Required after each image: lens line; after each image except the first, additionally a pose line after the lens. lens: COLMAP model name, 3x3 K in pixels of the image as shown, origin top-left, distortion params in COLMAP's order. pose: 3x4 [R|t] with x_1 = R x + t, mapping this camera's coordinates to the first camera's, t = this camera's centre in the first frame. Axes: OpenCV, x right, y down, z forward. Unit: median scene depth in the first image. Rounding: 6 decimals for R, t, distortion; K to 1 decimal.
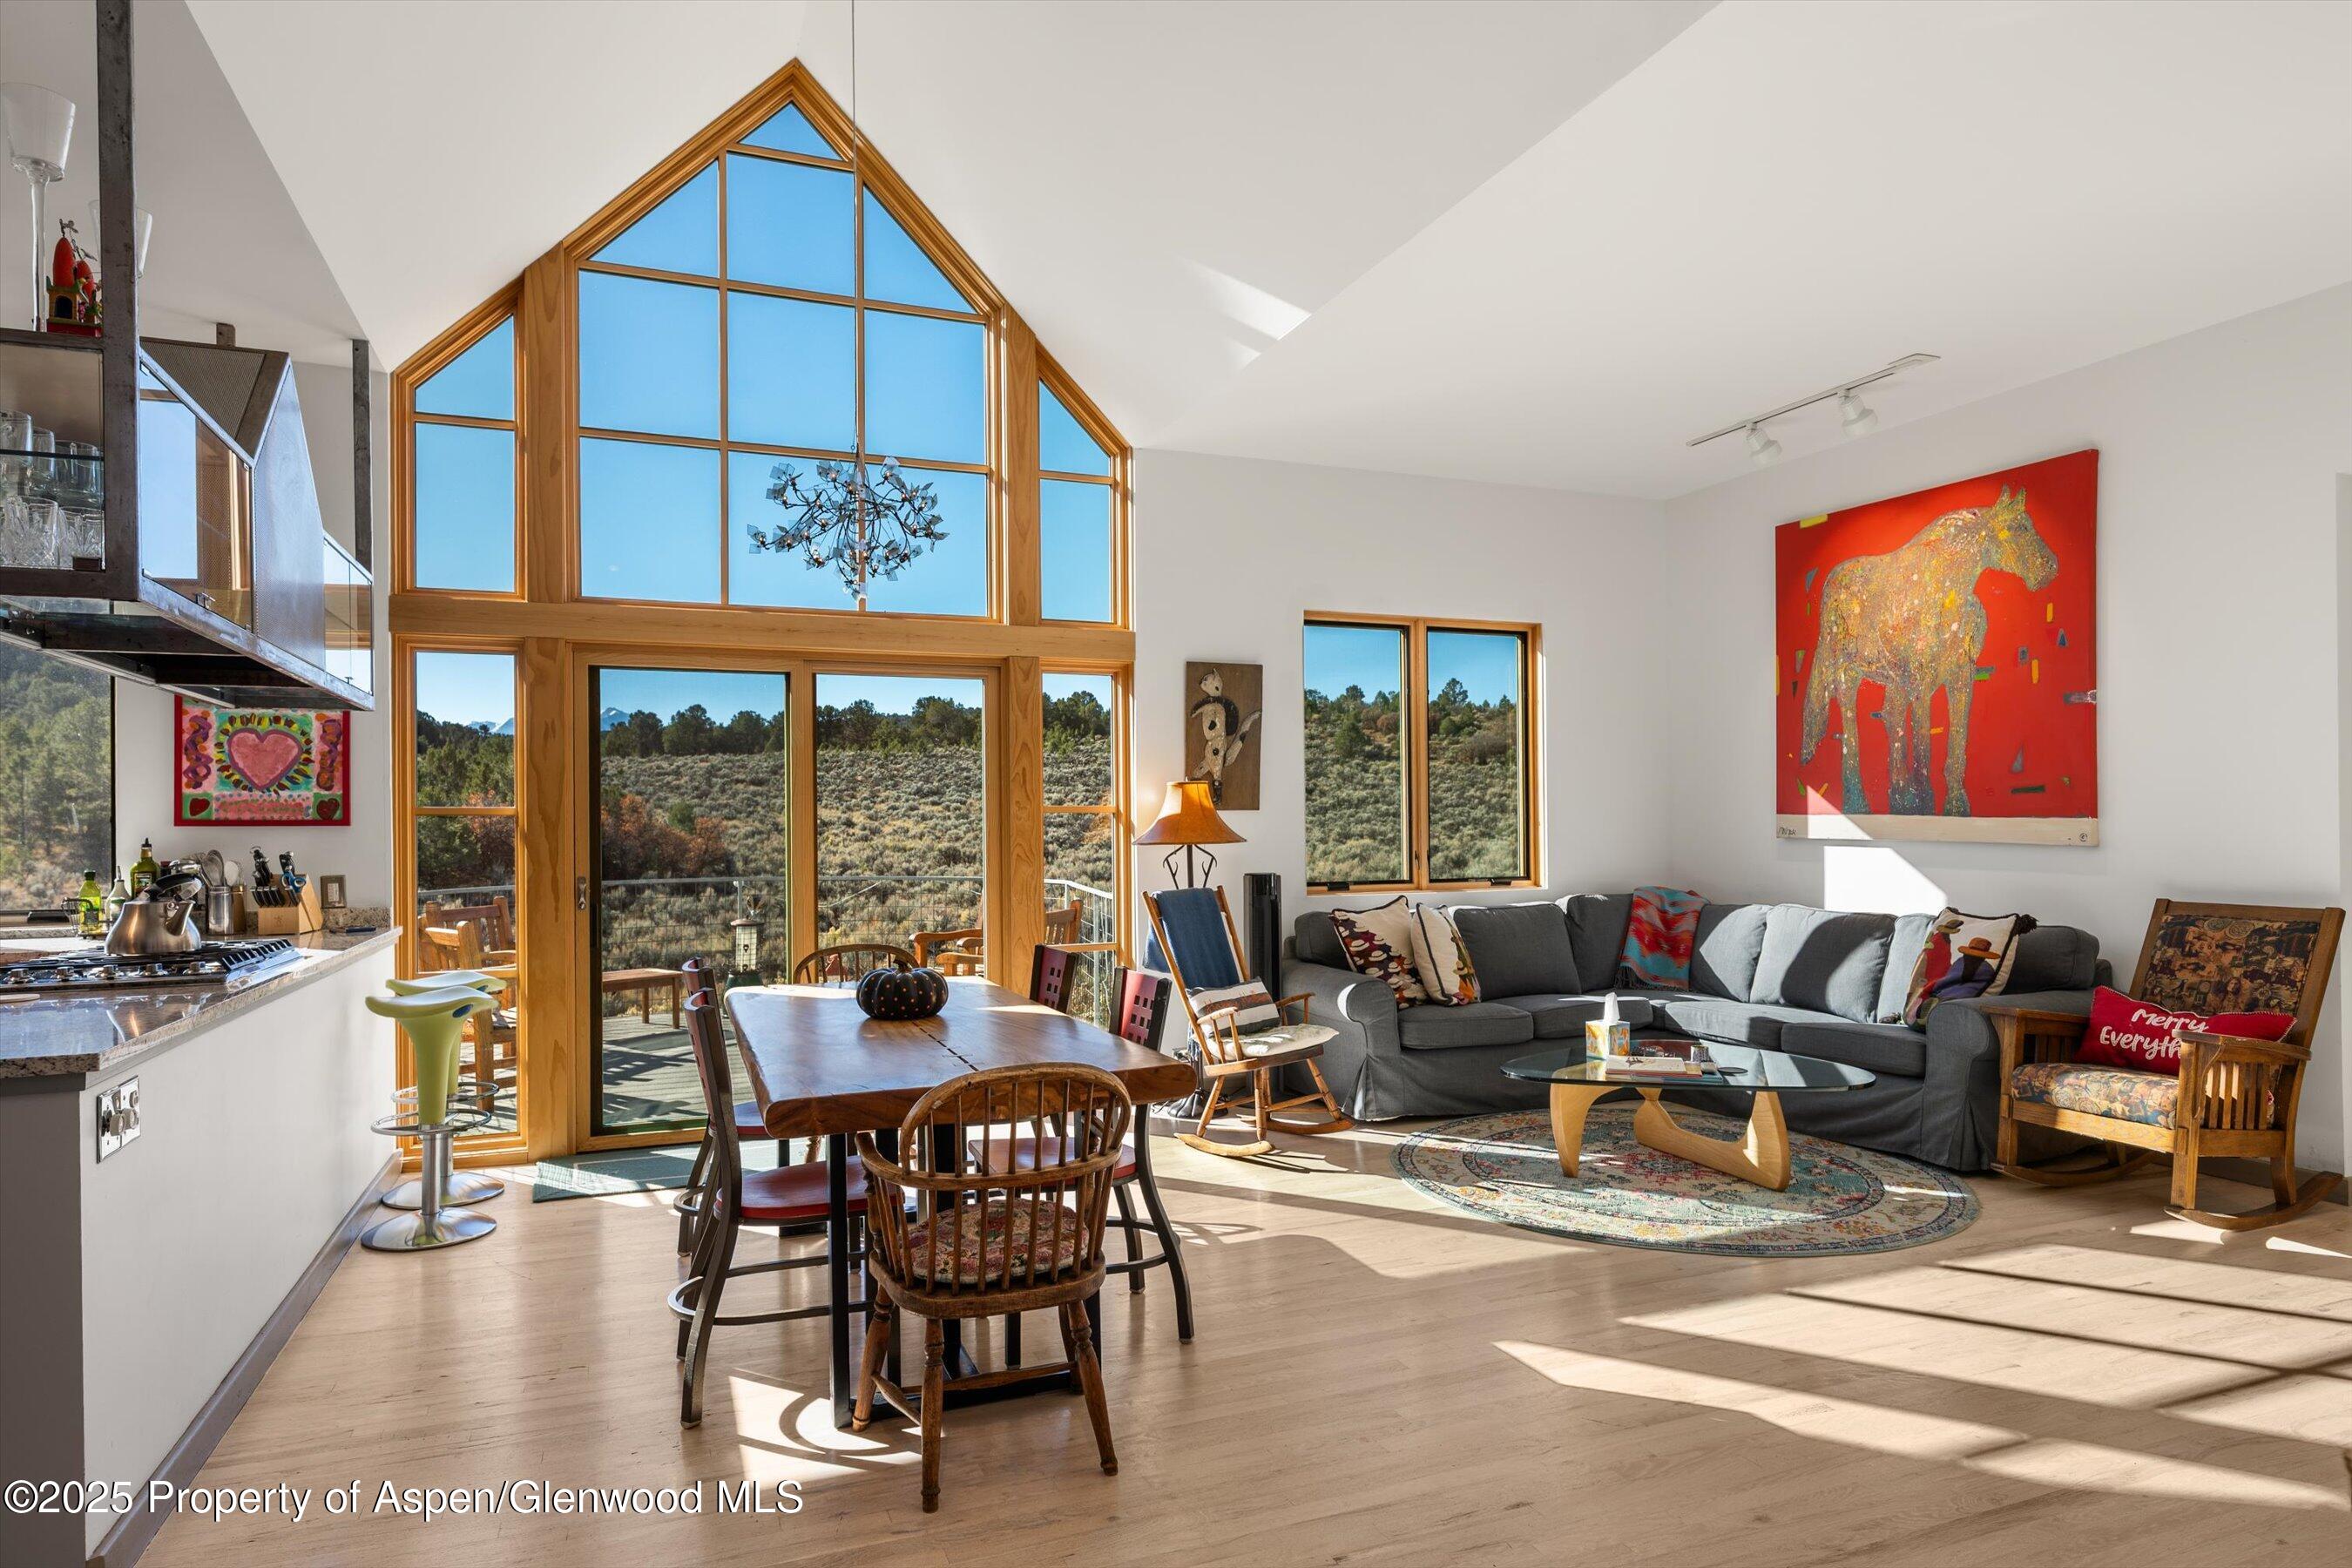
lens RADIAL K [[1334.3, 0, 1170.4], [0, 1334.3, 818.4], [0, 0, 1]] dist [0.002507, 0.001290]
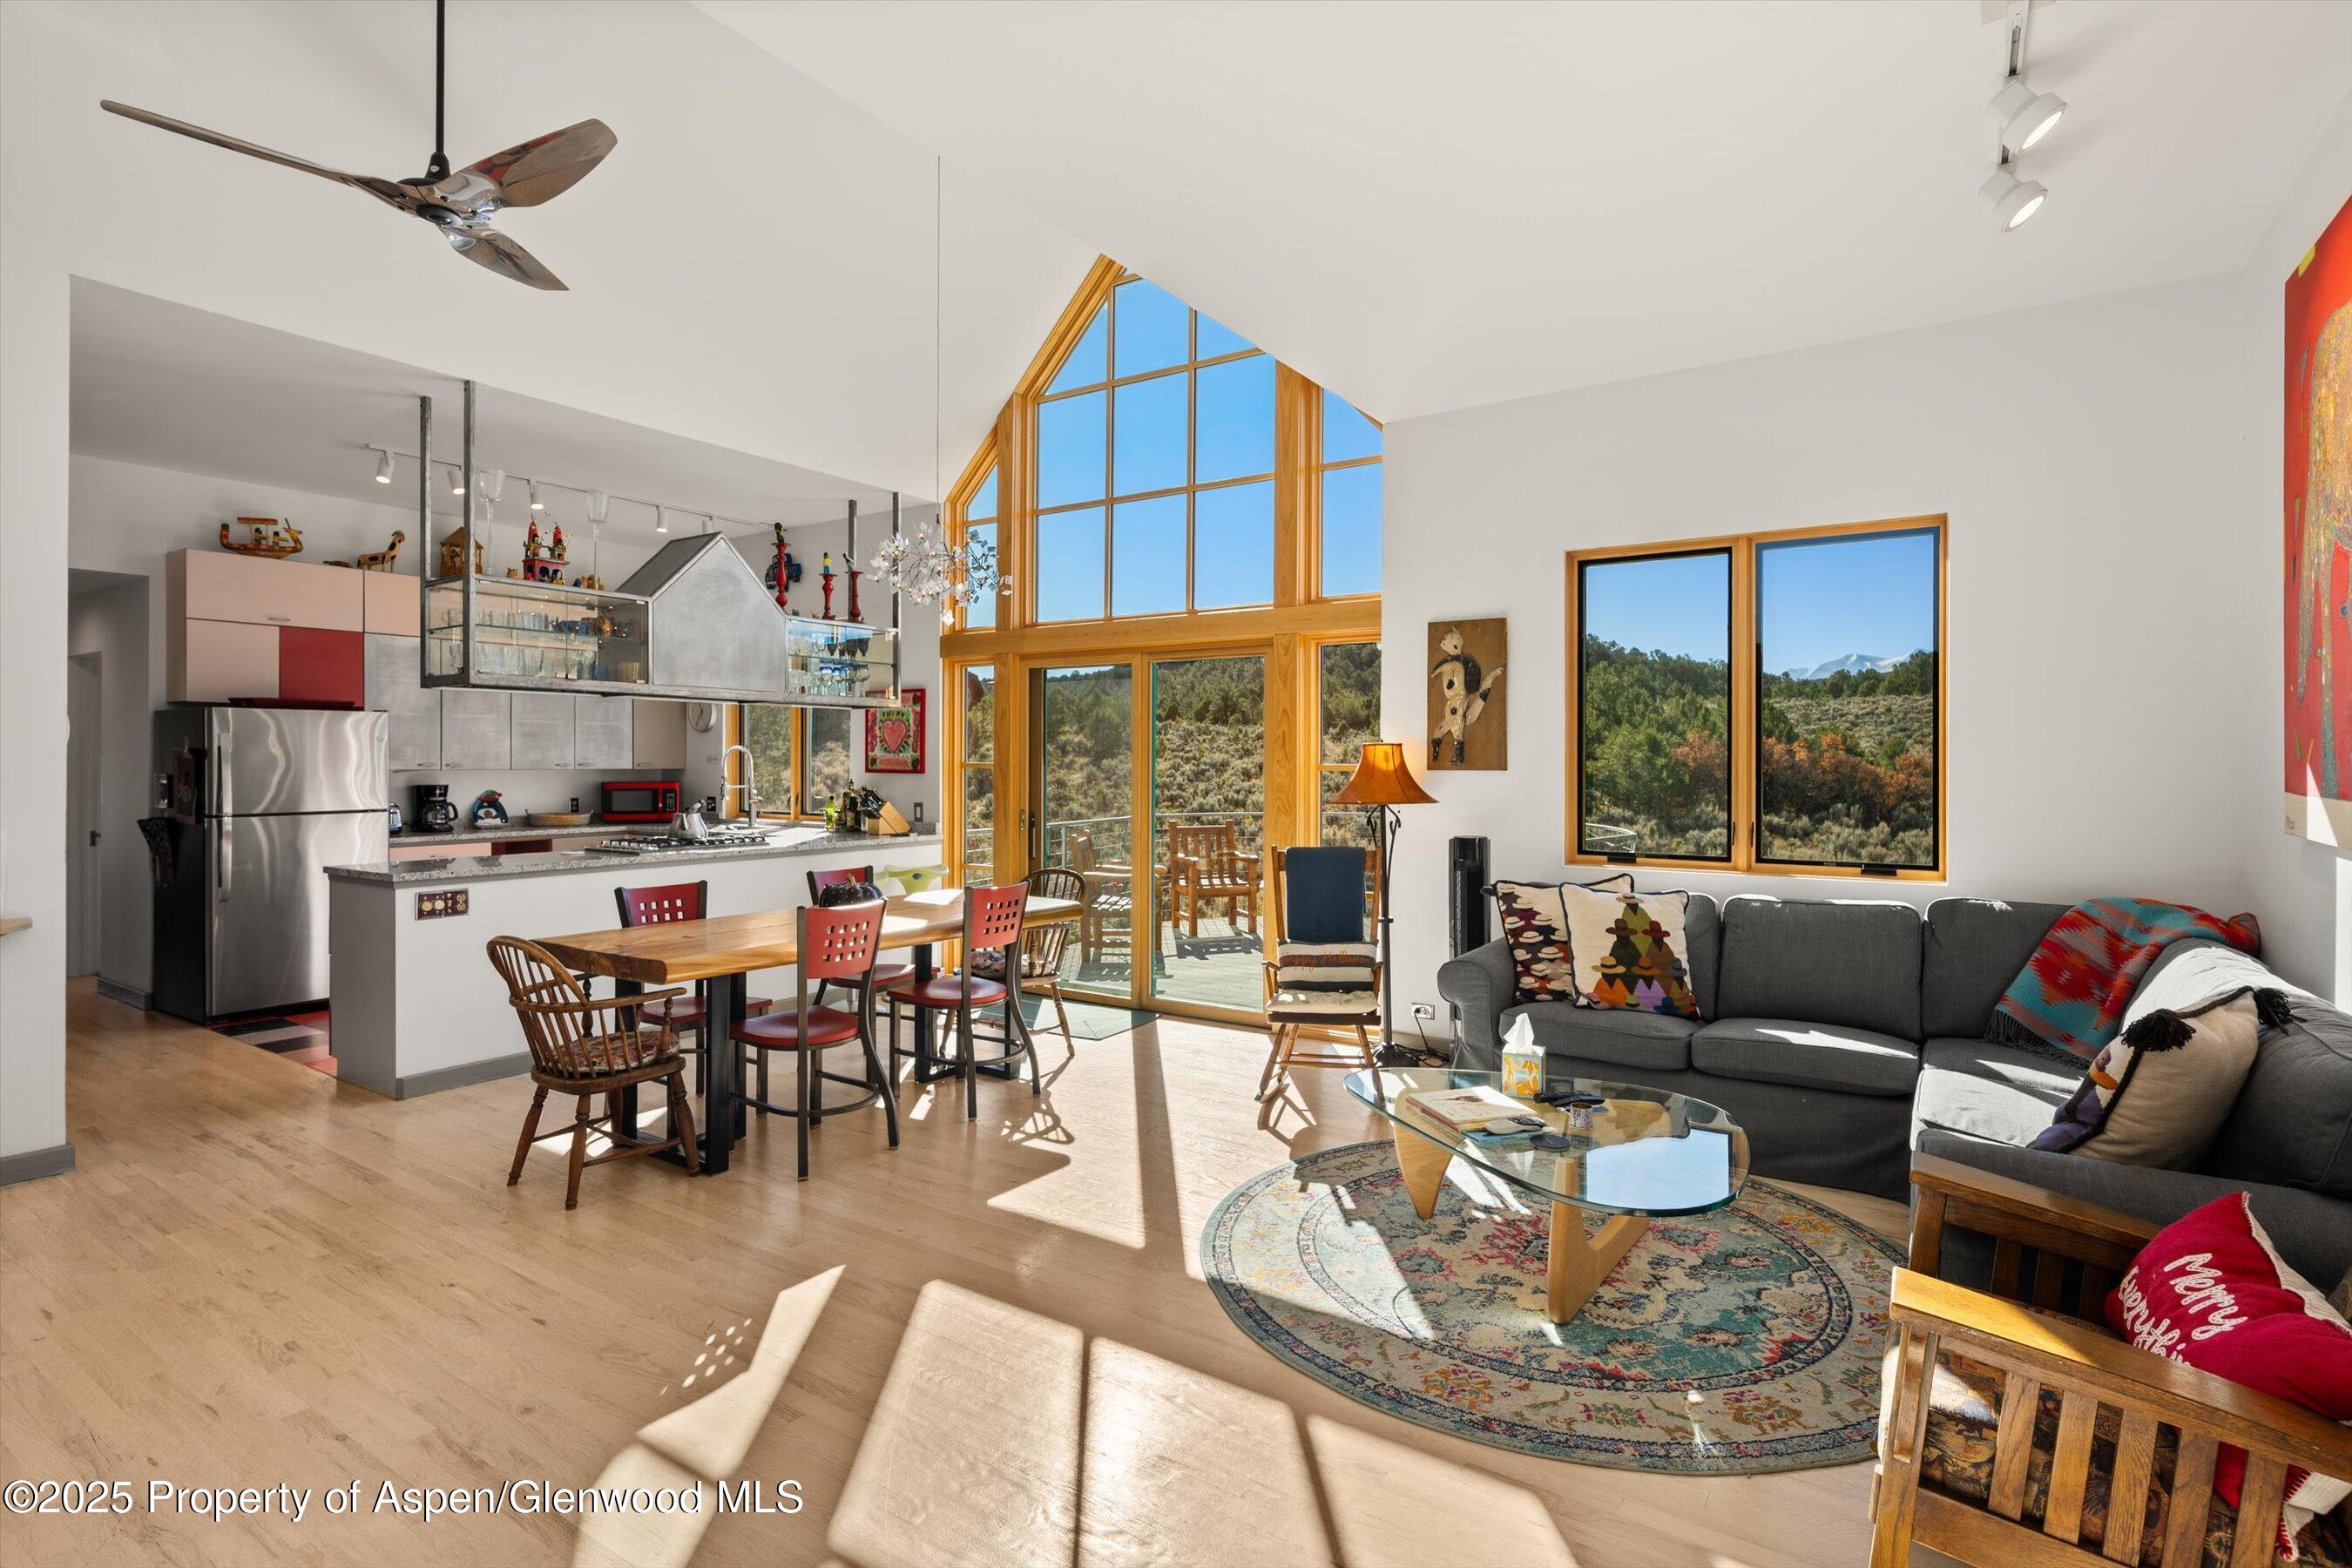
lens RADIAL K [[1143.0, 0, 1183.7], [0, 1143.0, 756.2], [0, 0, 1]] dist [0.003197, 0.000789]
pose [[0.563653, 0.006125, -0.825989, 0.679676], [-0.002973, 0.999981, 0.005386, -0.022280], [0.826006, -0.000580, 0.563660, 0.391069]]
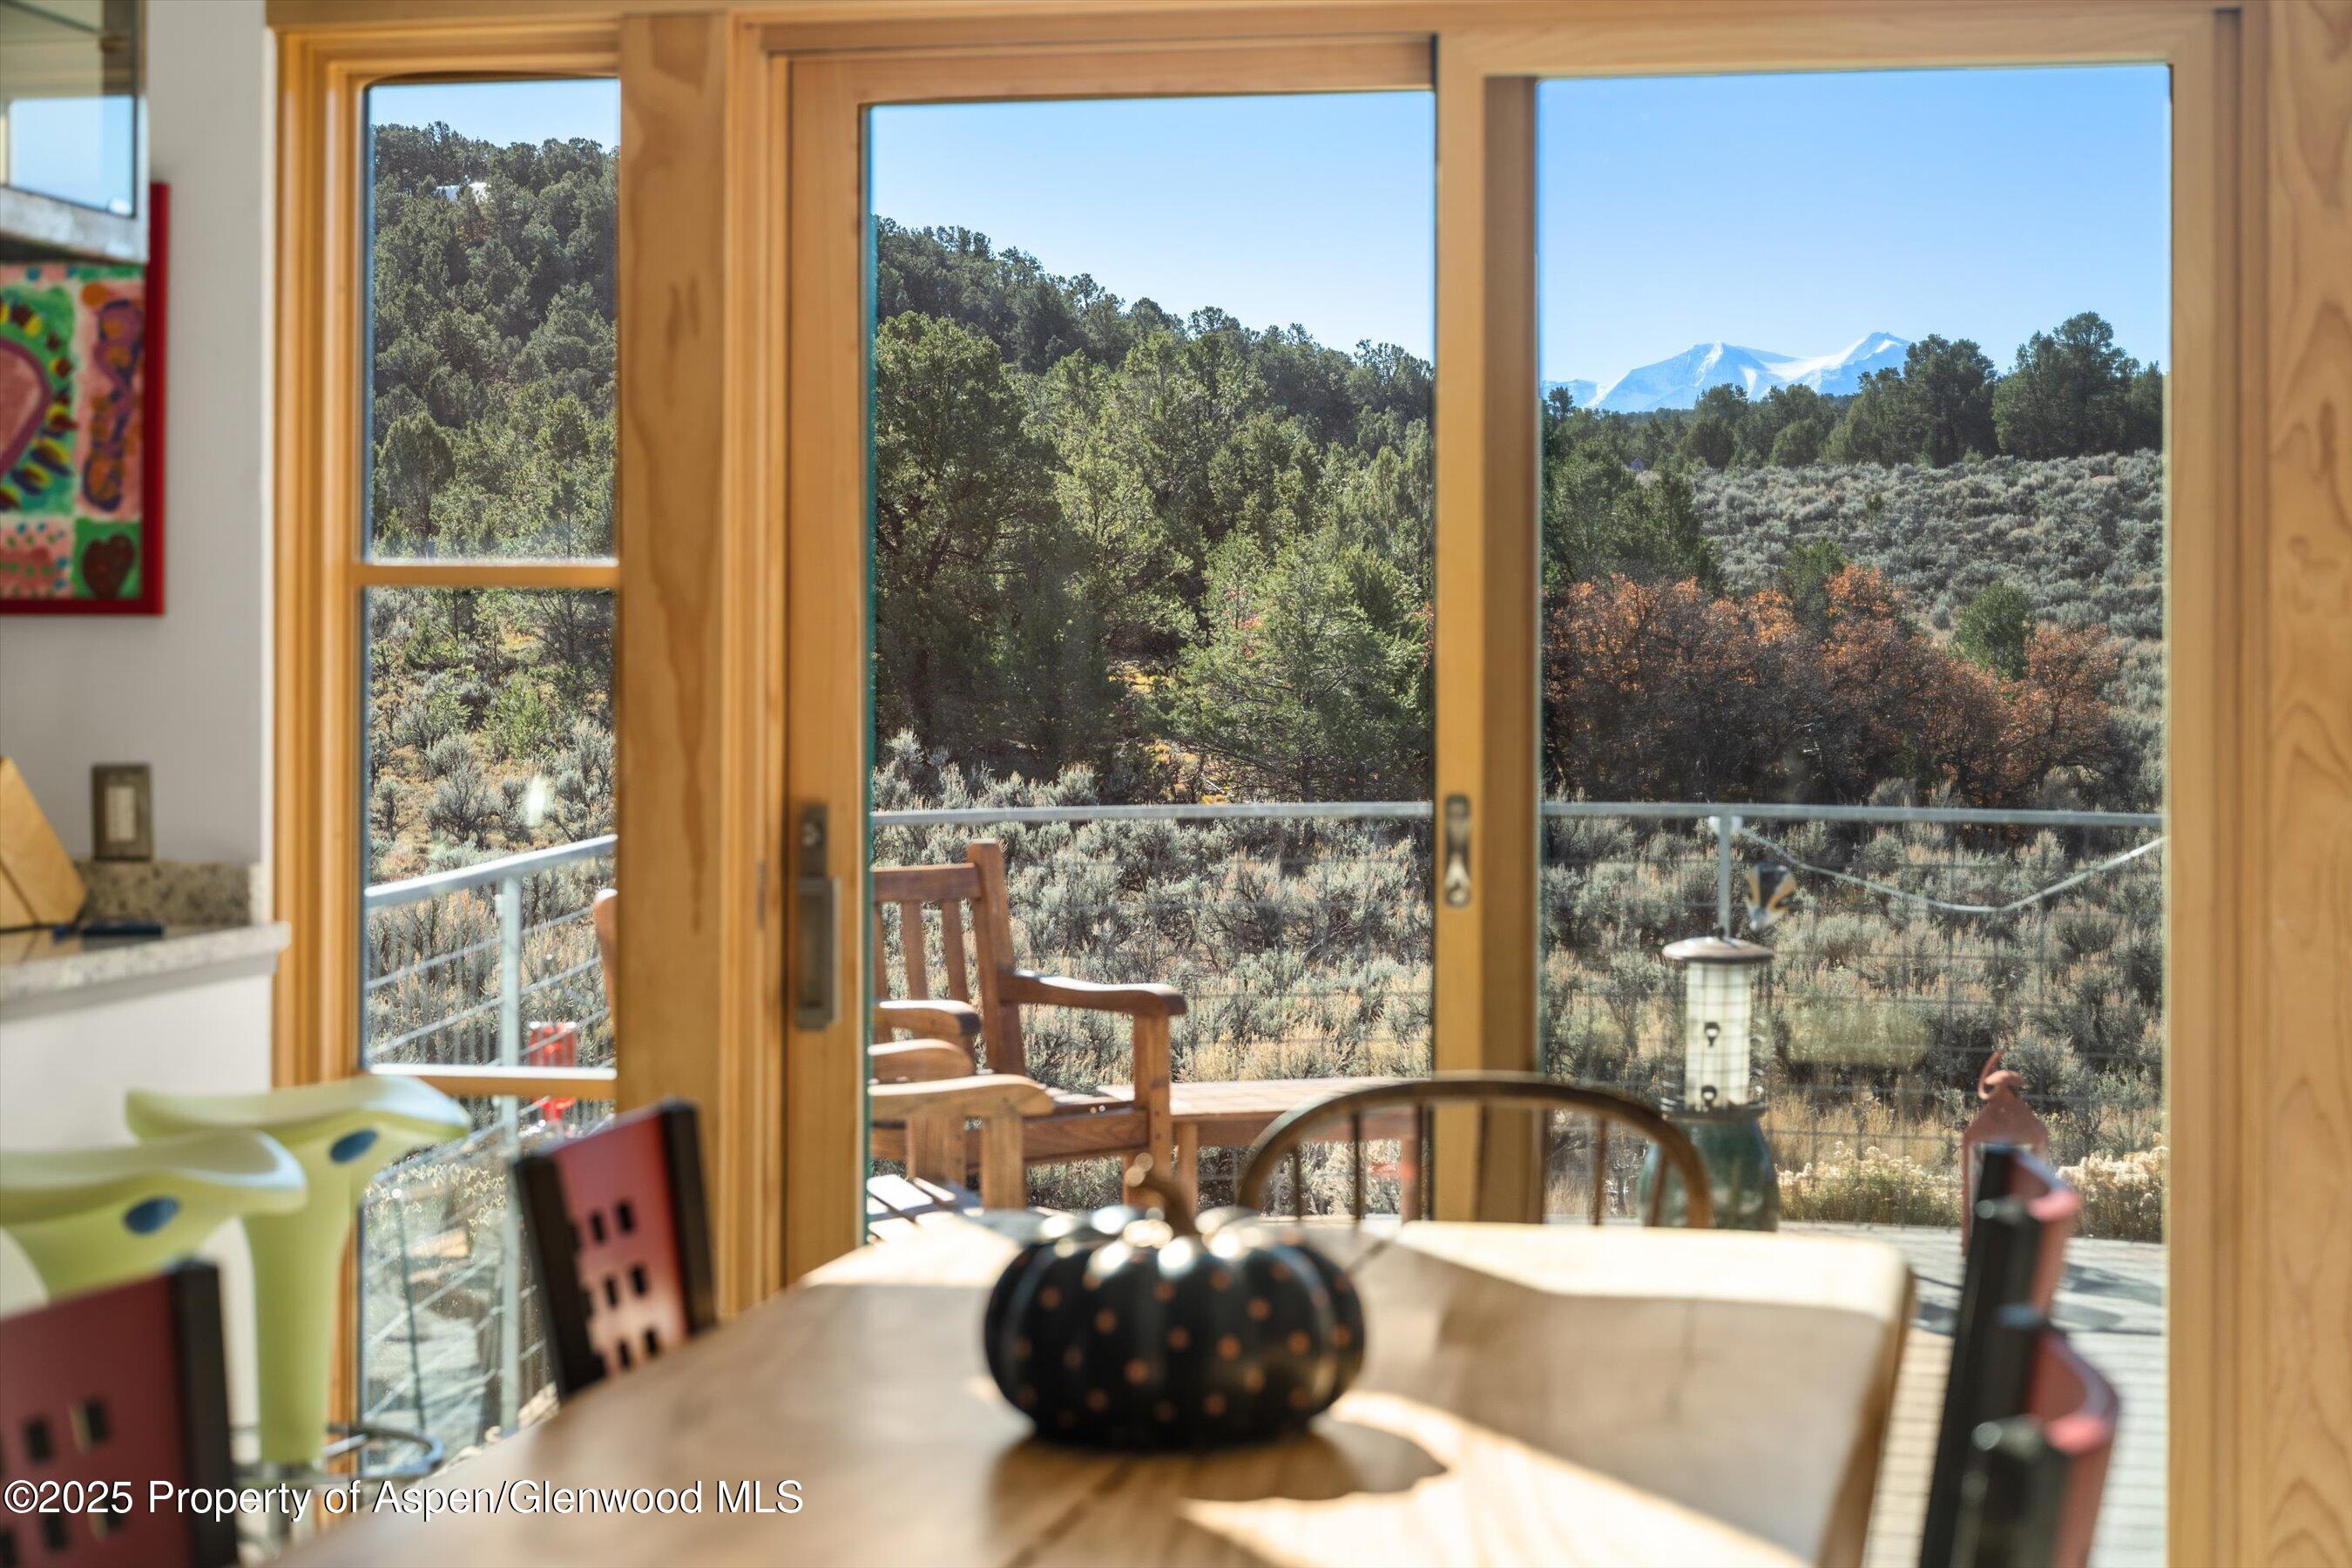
lens RADIAL K [[3871.2, 0, 1170.2], [0, 3871.2, 614.6], [0, 0, 1]] dist [-0.014949, -0.023907]
pose [[0.837096, 0.003190, -0.547047, 0.109494], [-0.006335, 0.999972, -0.003863, 0.006304], [0.547020, 0.006700, 0.837093, 0.285641]]
